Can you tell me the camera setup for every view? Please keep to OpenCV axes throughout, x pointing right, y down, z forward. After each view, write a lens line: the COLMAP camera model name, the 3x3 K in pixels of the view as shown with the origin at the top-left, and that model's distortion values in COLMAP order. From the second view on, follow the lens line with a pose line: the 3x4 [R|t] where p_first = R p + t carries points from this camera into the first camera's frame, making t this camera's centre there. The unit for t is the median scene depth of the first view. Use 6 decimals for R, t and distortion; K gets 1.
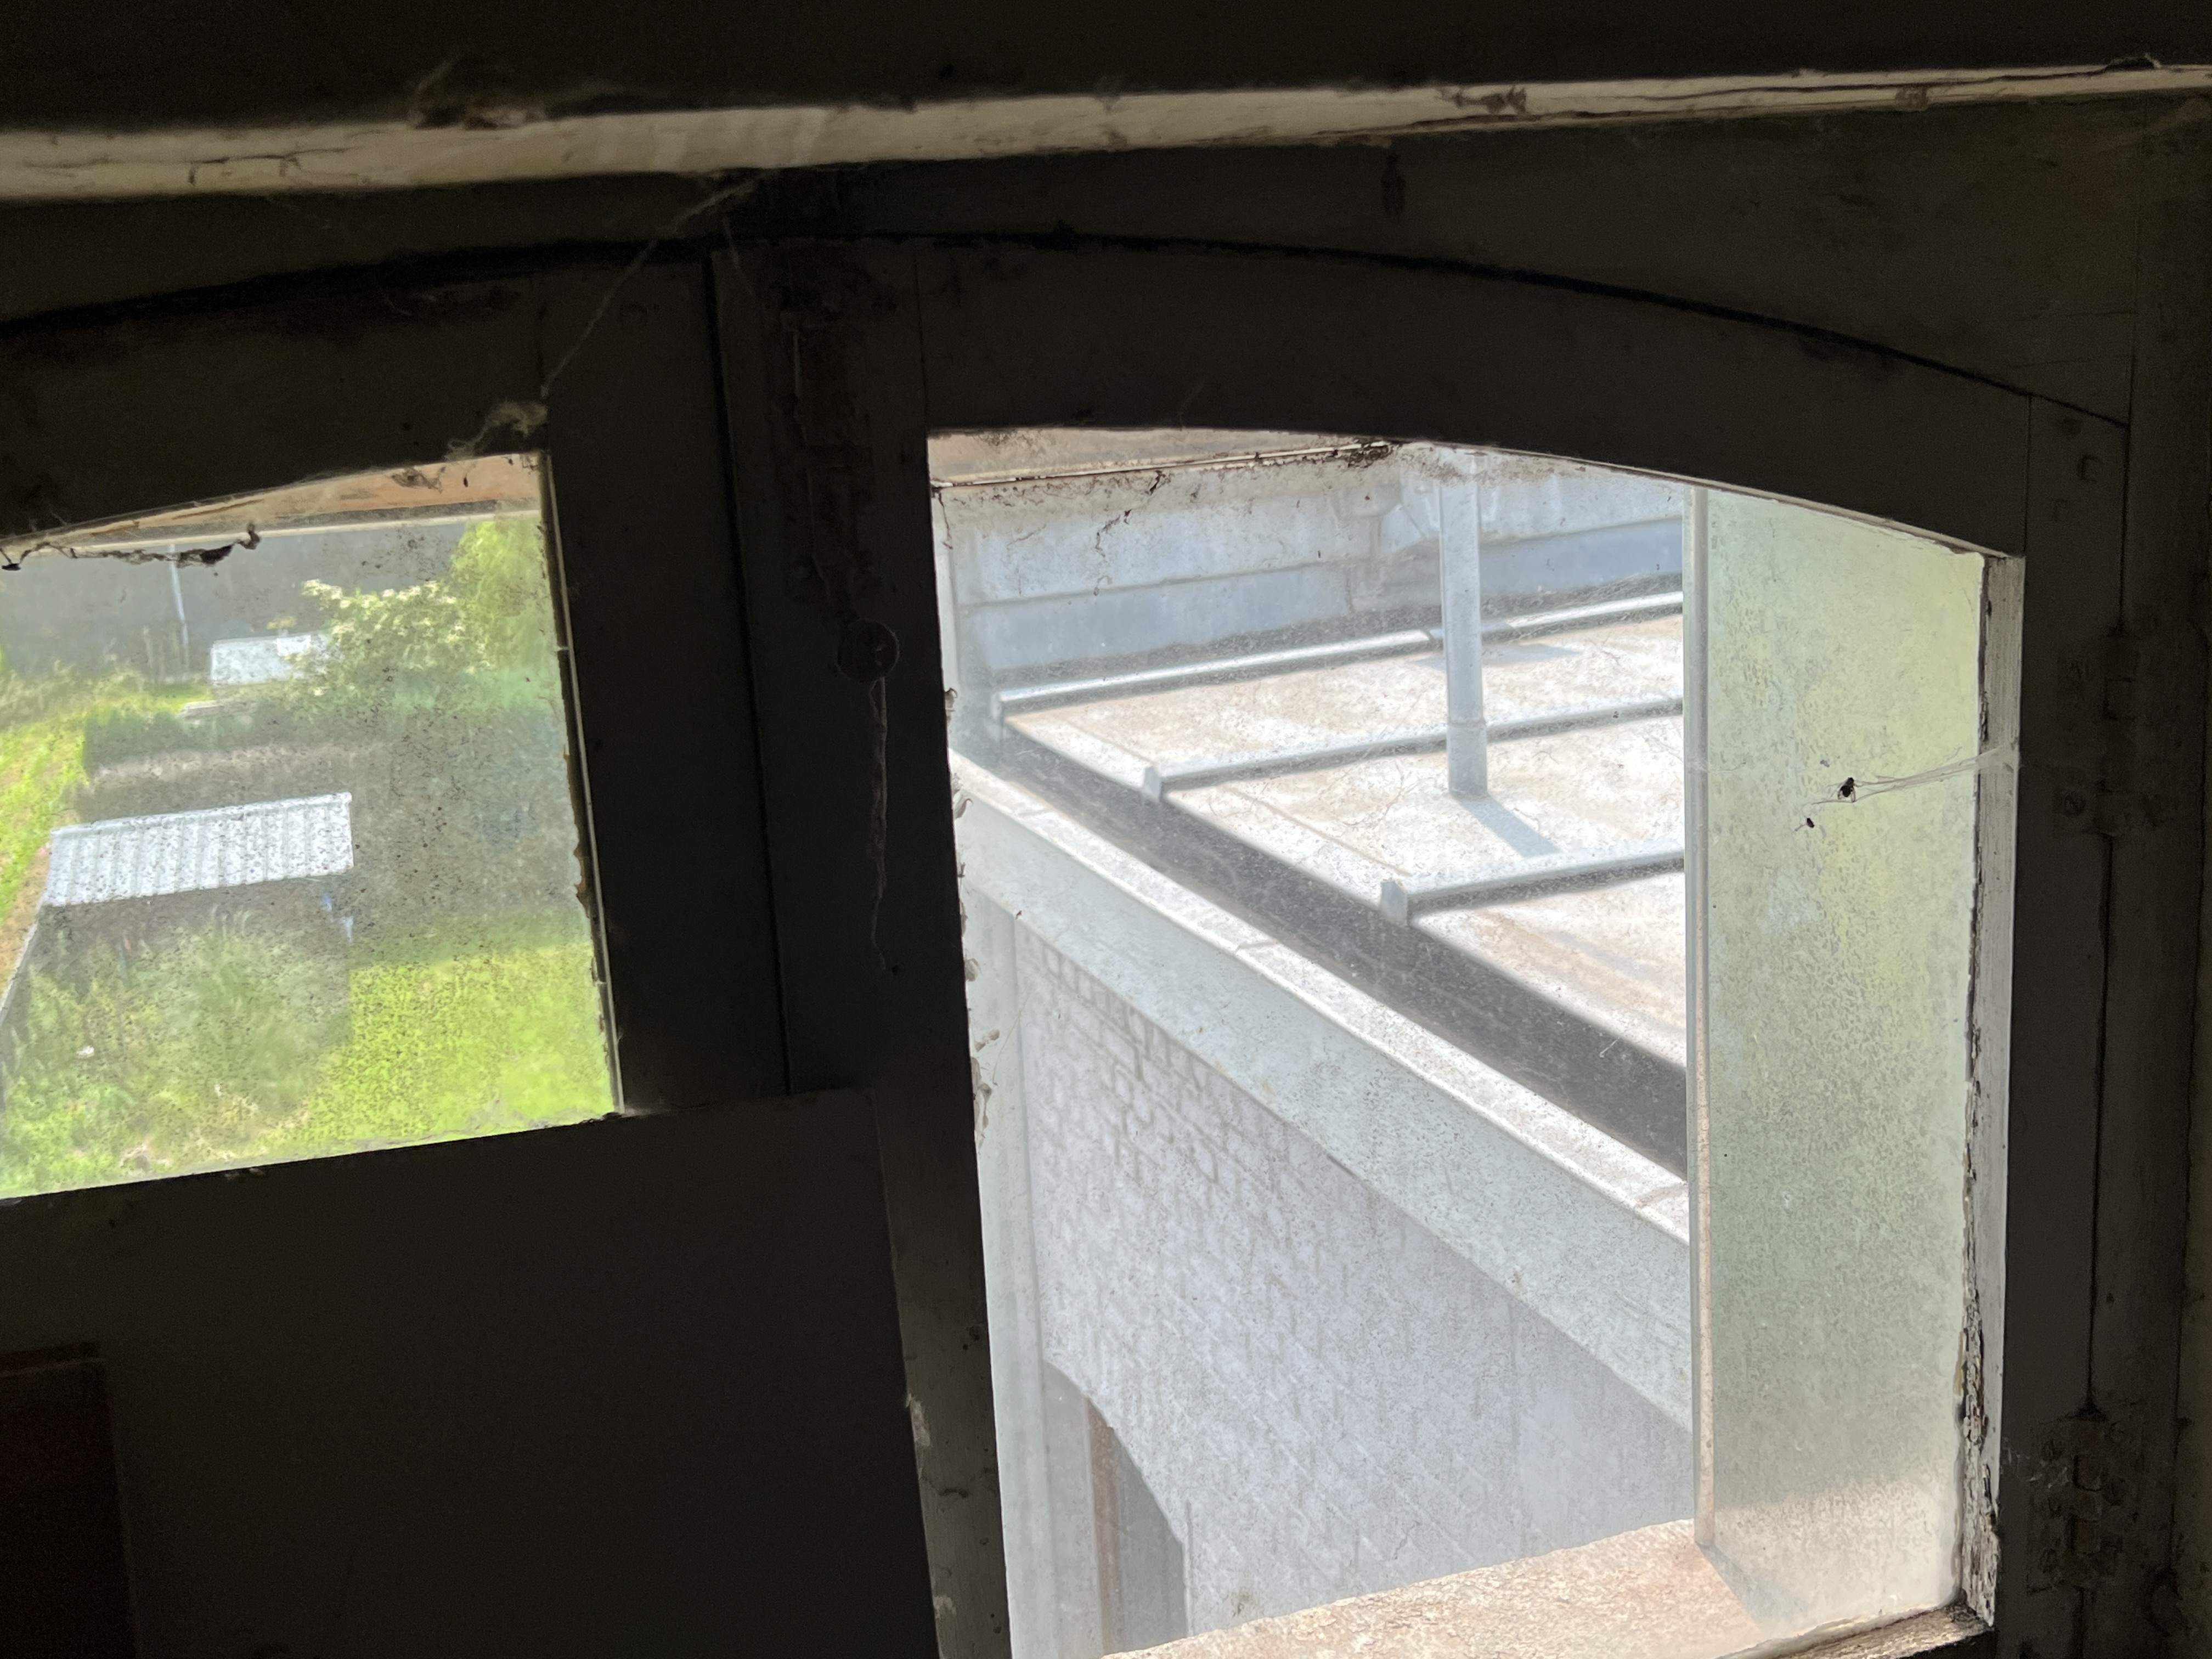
lens RADIAL K [[2412.6, 0, 1102.1], [0, 2412.6, 818.5], [0, 0, 1]] dist [0.224746, -0.887934]
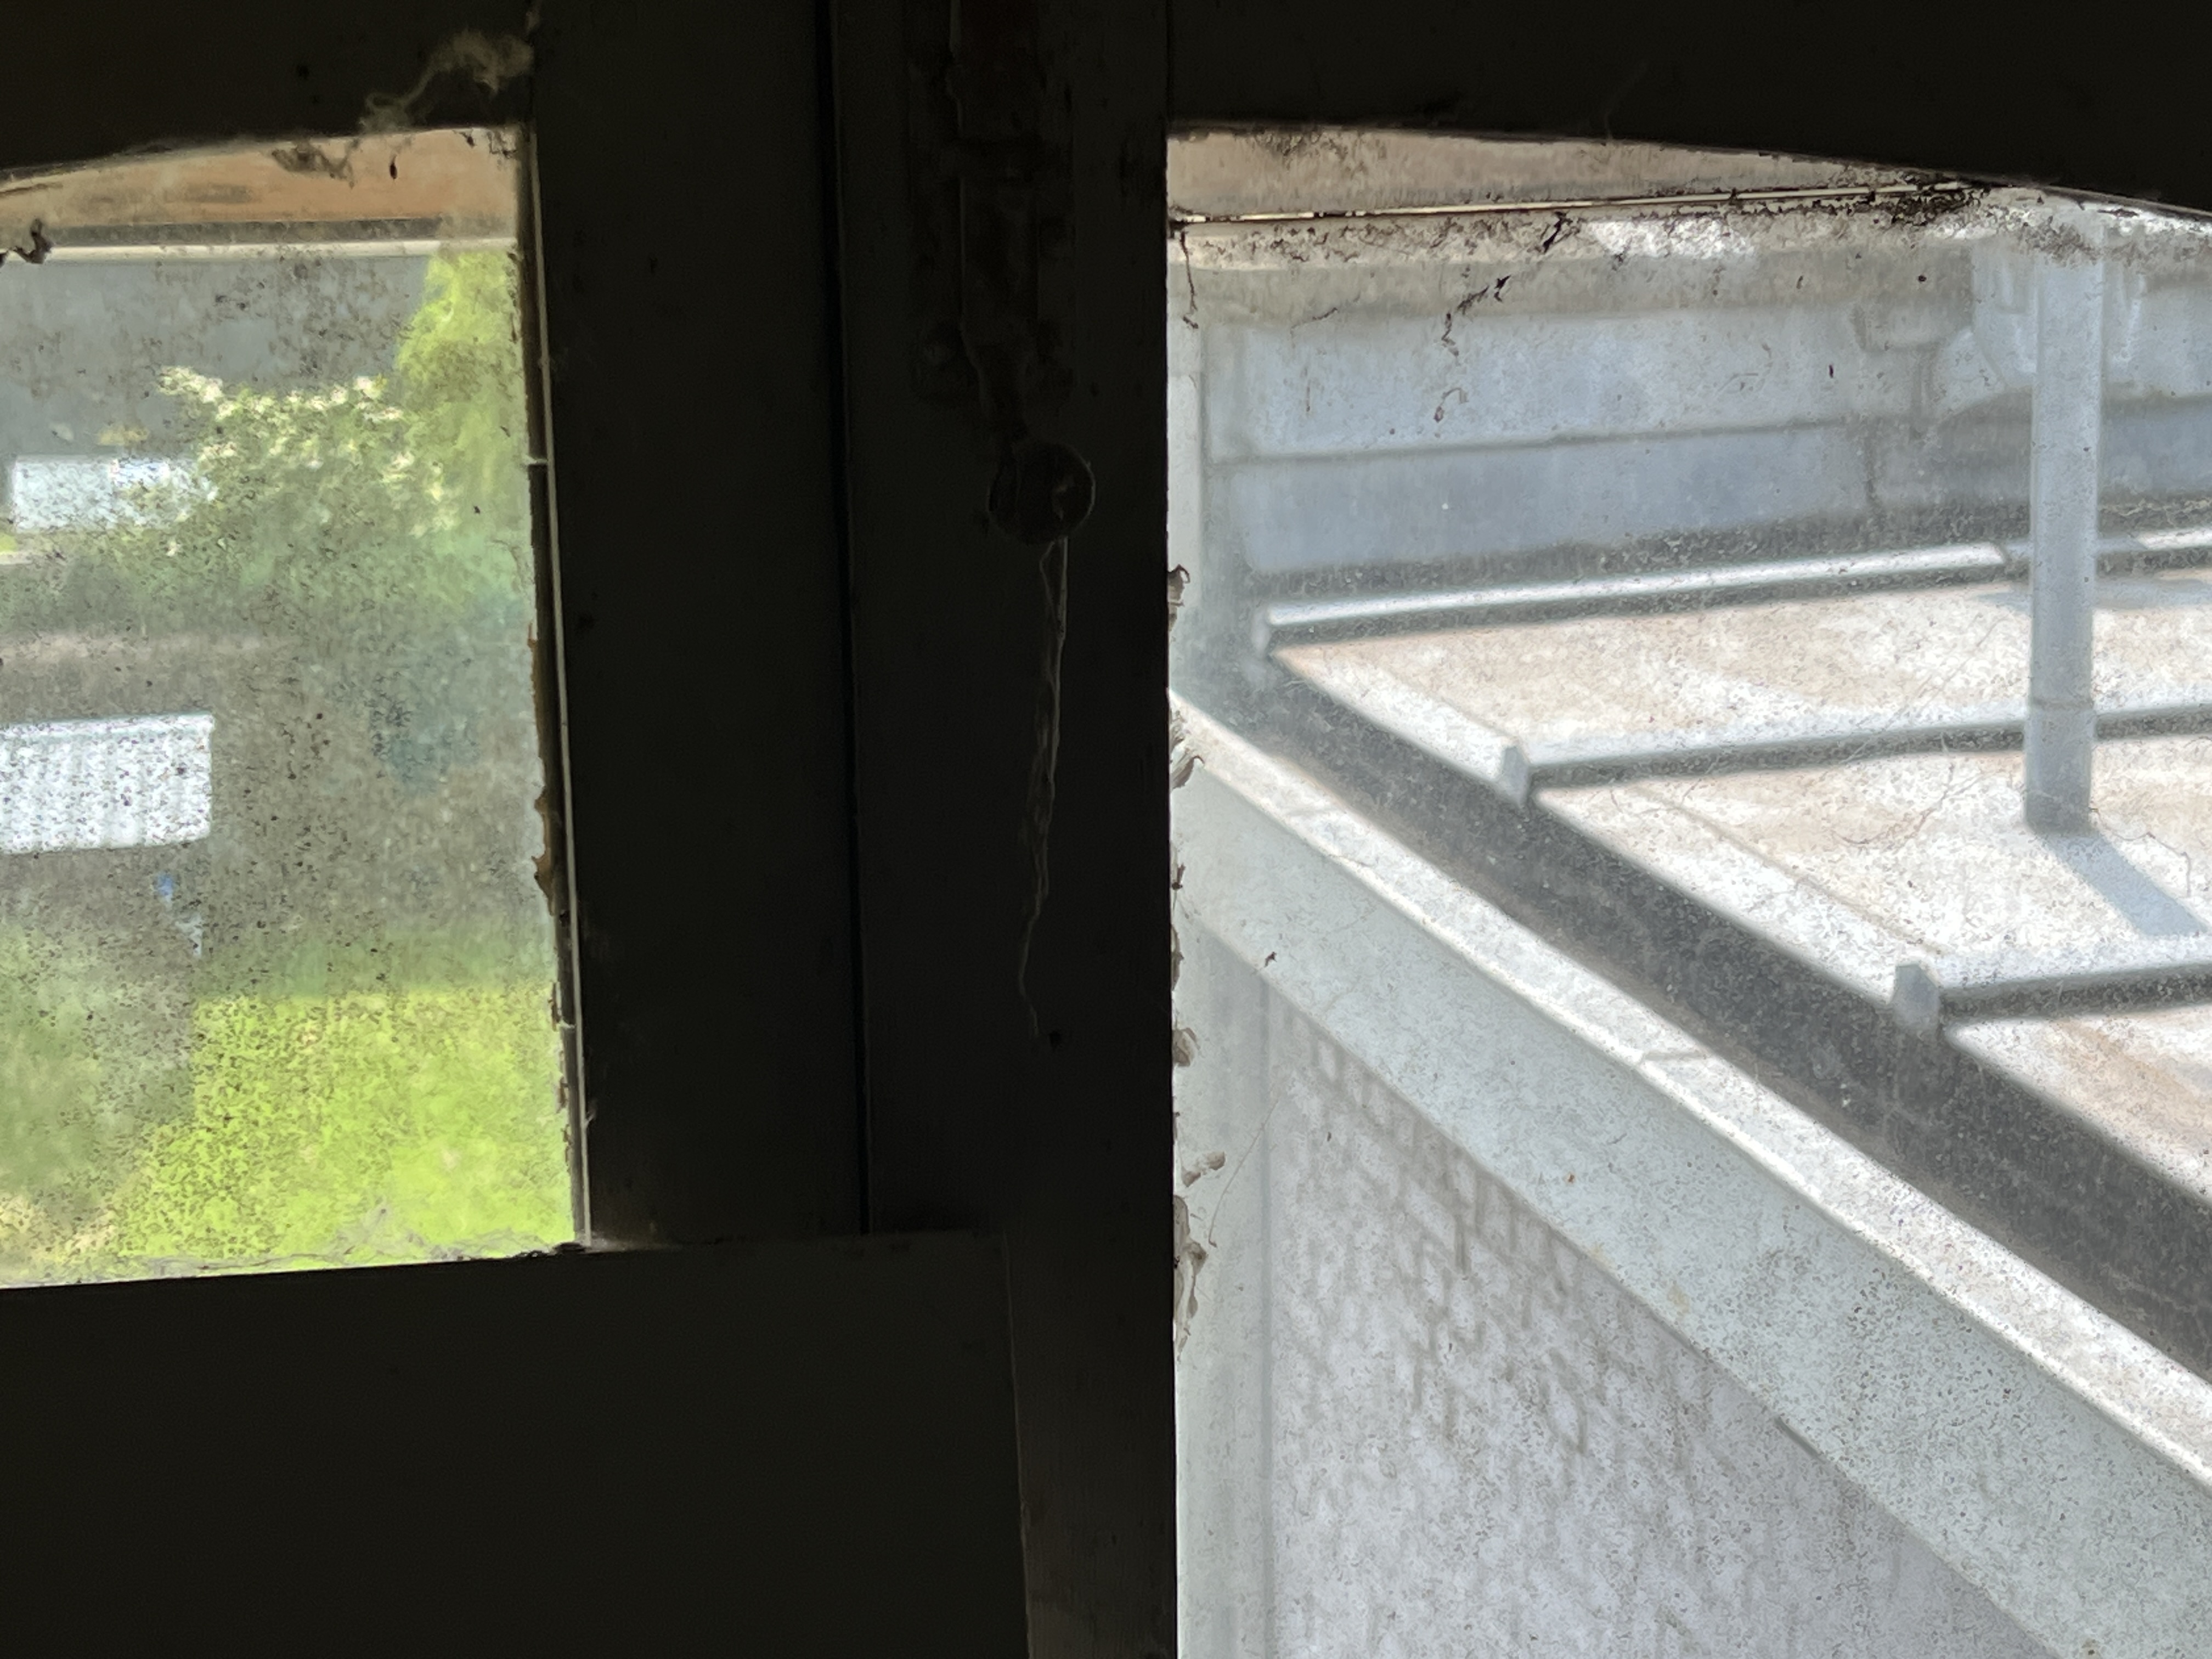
lens RADIAL K [[3980.9, 0, 1106.0], [0, 3980.9, 829.5], [0, 0, 1]] dist [0.256383, -1.137392]
pose [[0.994772, 0.063098, -0.080297, 0.001377], [-0.063055, 0.998005, 0.003081, 0.007428], [0.080331, 0.001998, 0.996766, 0.029295]]
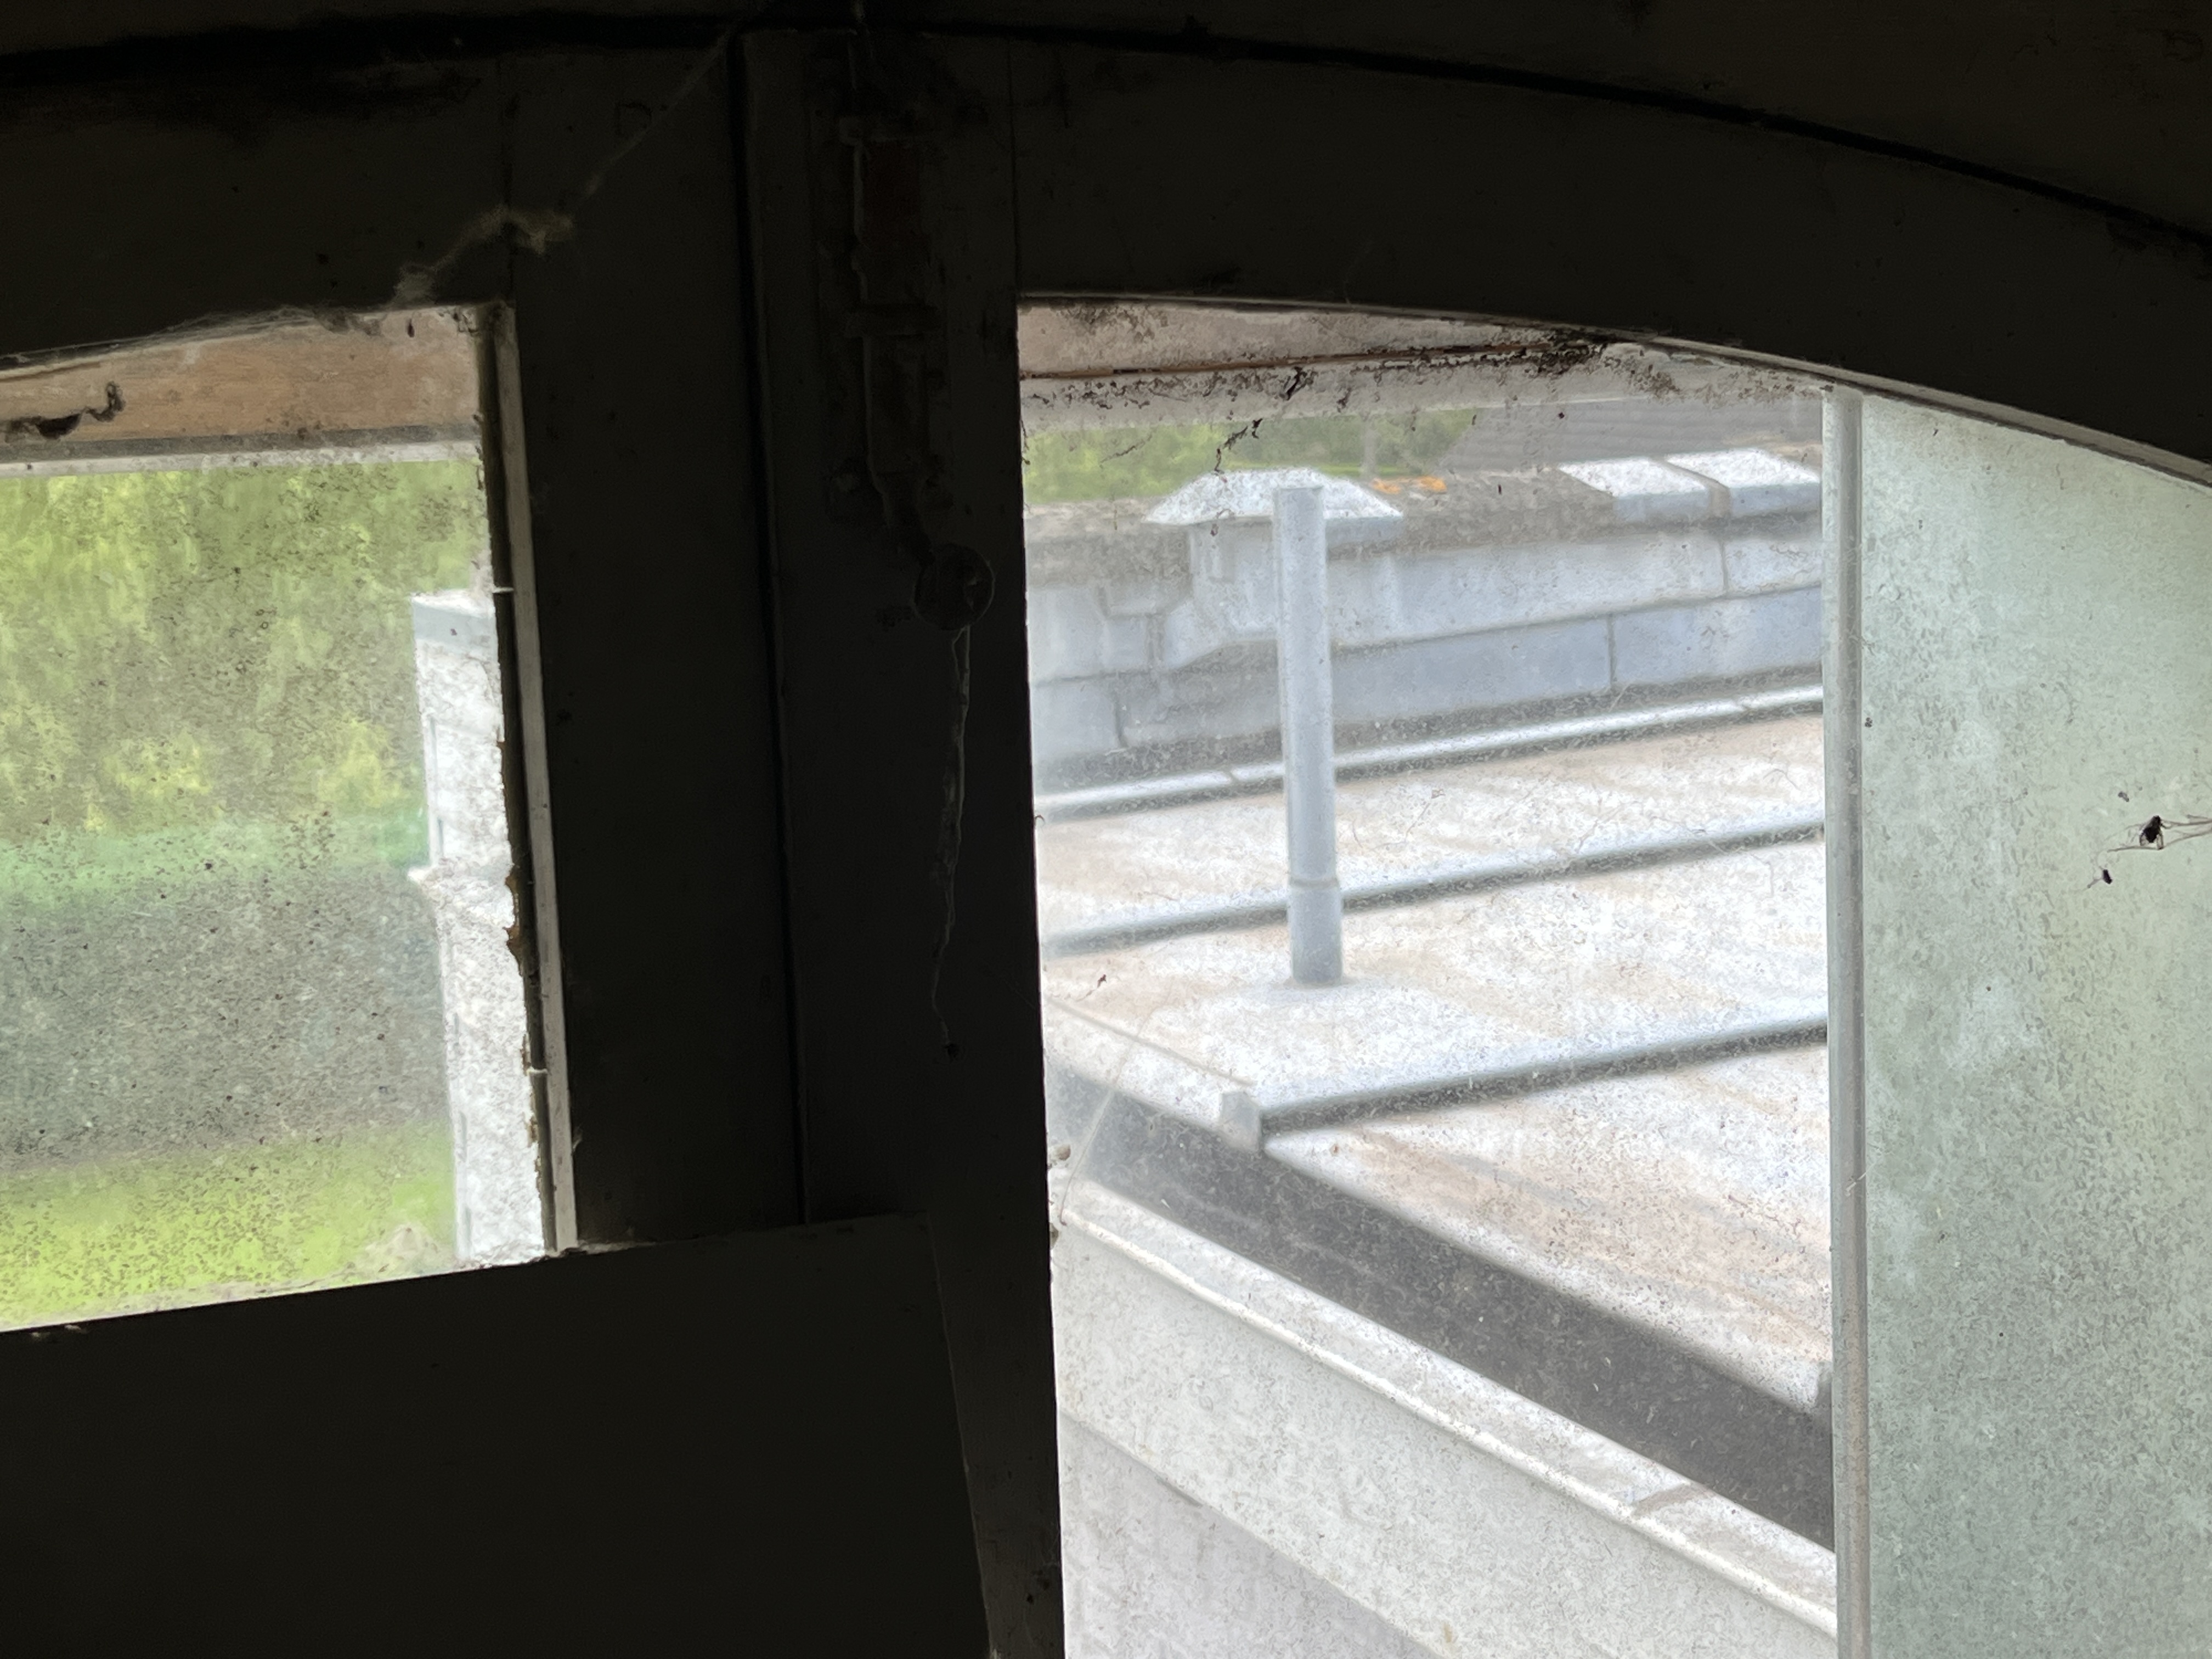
lens RADIAL K [[3344.5, 0, 1025.3], [0, 3344.5, 820.2], [0, 0, 1]] dist [0.229180, -0.863755]
pose [[0.993040, 0.002444, 0.117755, -0.163200], [0.007225, 0.996638, -0.081613, 0.068654], [-0.117559, 0.081895, 0.989683, 0.017113]]
